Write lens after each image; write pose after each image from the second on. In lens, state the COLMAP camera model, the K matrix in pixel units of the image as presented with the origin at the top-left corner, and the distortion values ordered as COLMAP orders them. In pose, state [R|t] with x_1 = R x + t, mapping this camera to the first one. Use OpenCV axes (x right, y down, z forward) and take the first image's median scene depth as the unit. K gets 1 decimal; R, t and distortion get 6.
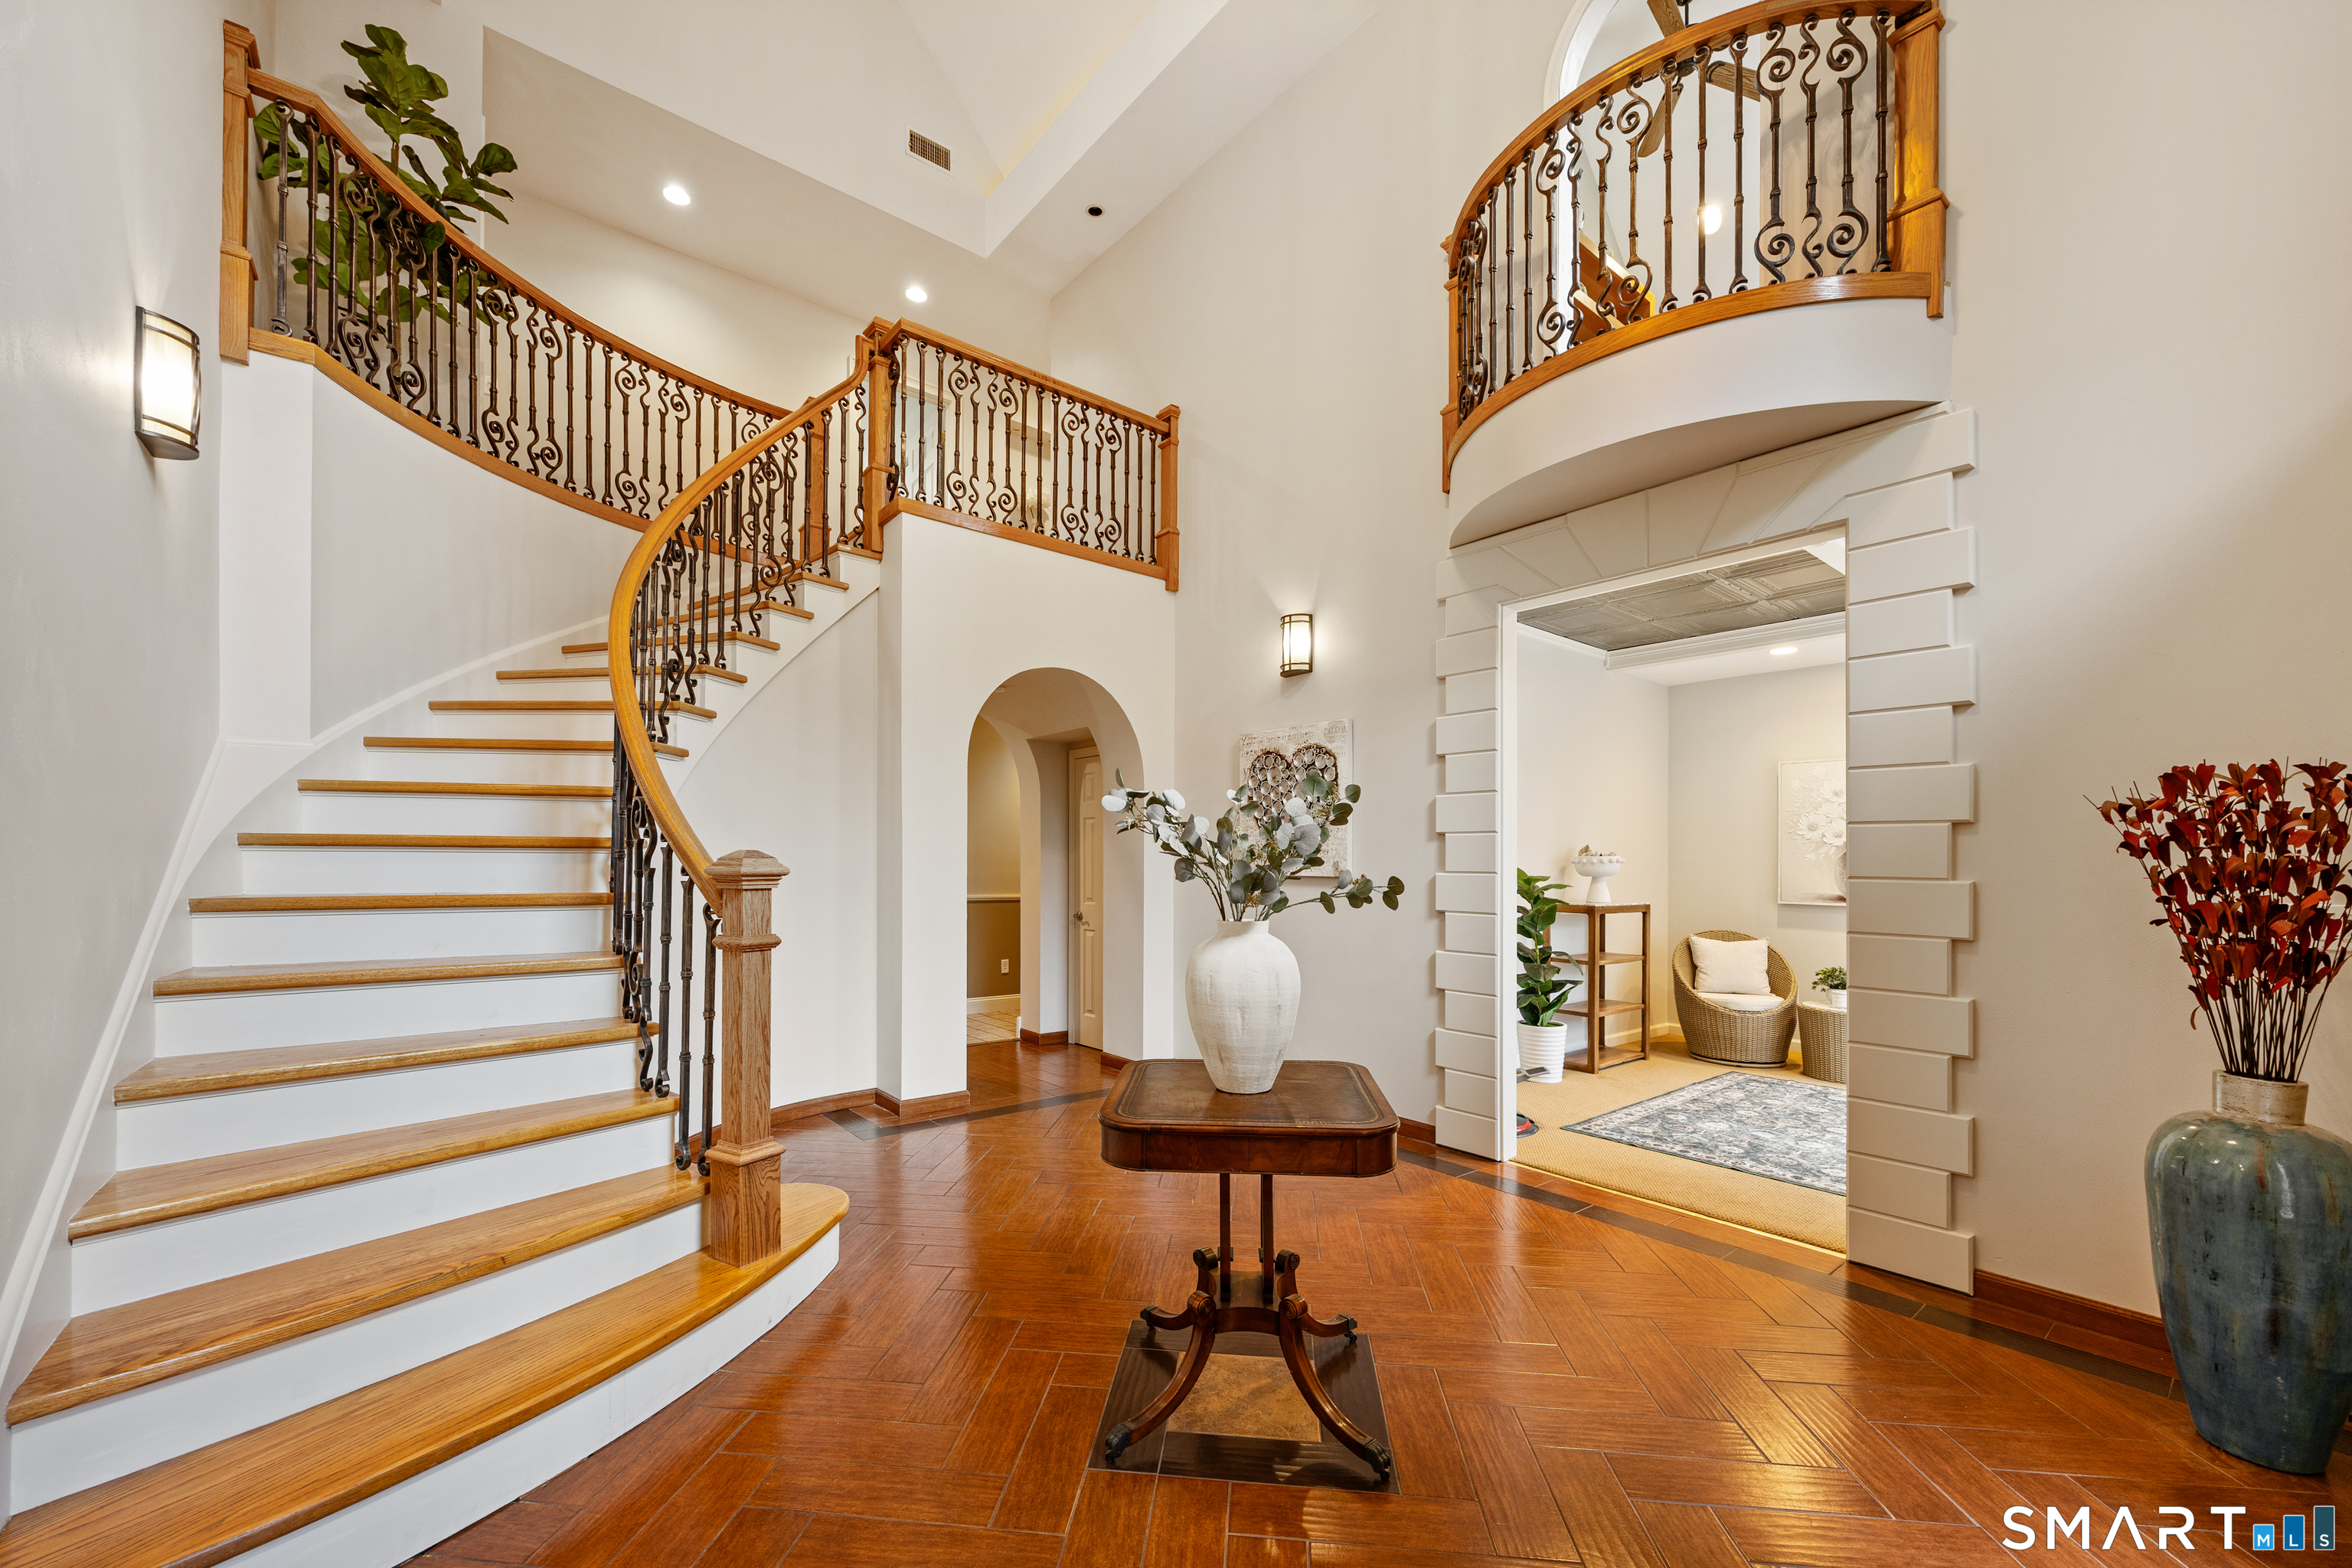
lens RADIAL K [[920.4, 0, 1174.9], [0, 920.4, 861.5], [0, 0, 1]] dist [-0.010953, -0.000401]
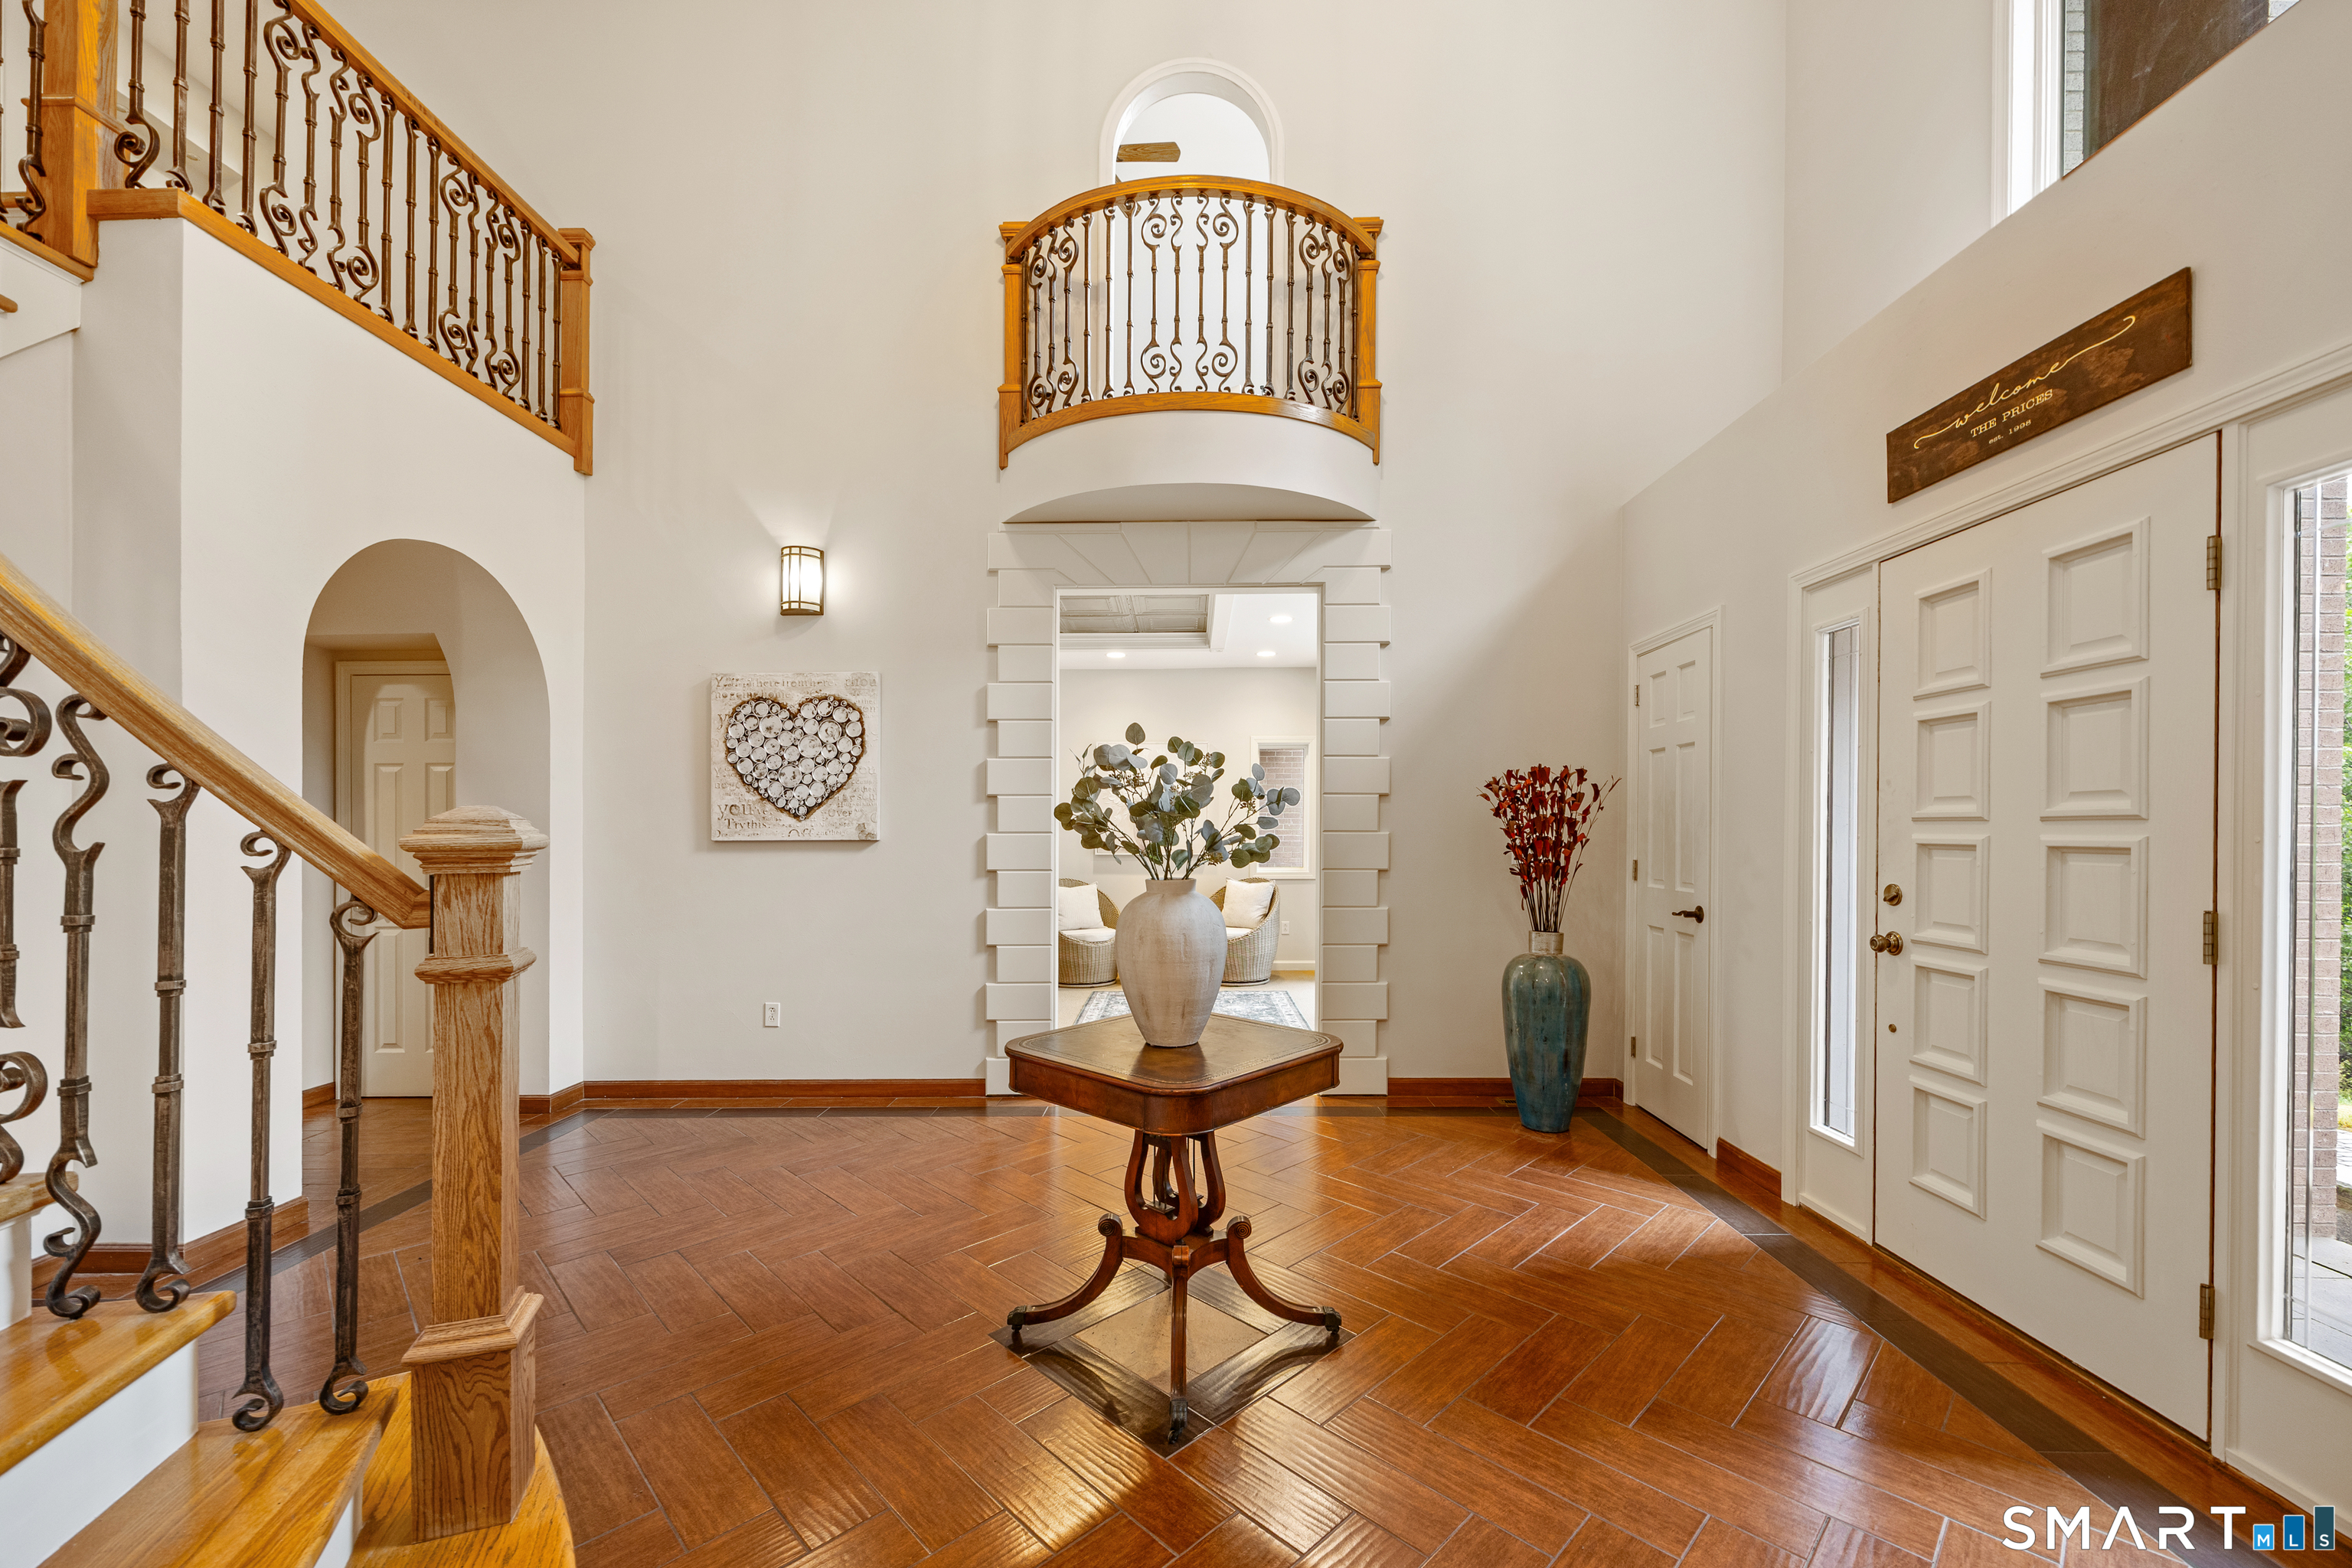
lens RADIAL K [[921.6, 0, 1176.7], [0, 921.6, 827.0], [0, 0, 1]] dist [-0.001851, 0.000065]
pose [[0.640051, -0.011592, 0.768245, -0.323073], [0.008308, 0.999932, 0.008166, -0.001227], [-0.768287, 0.001156, 0.640104, 0.147686]]
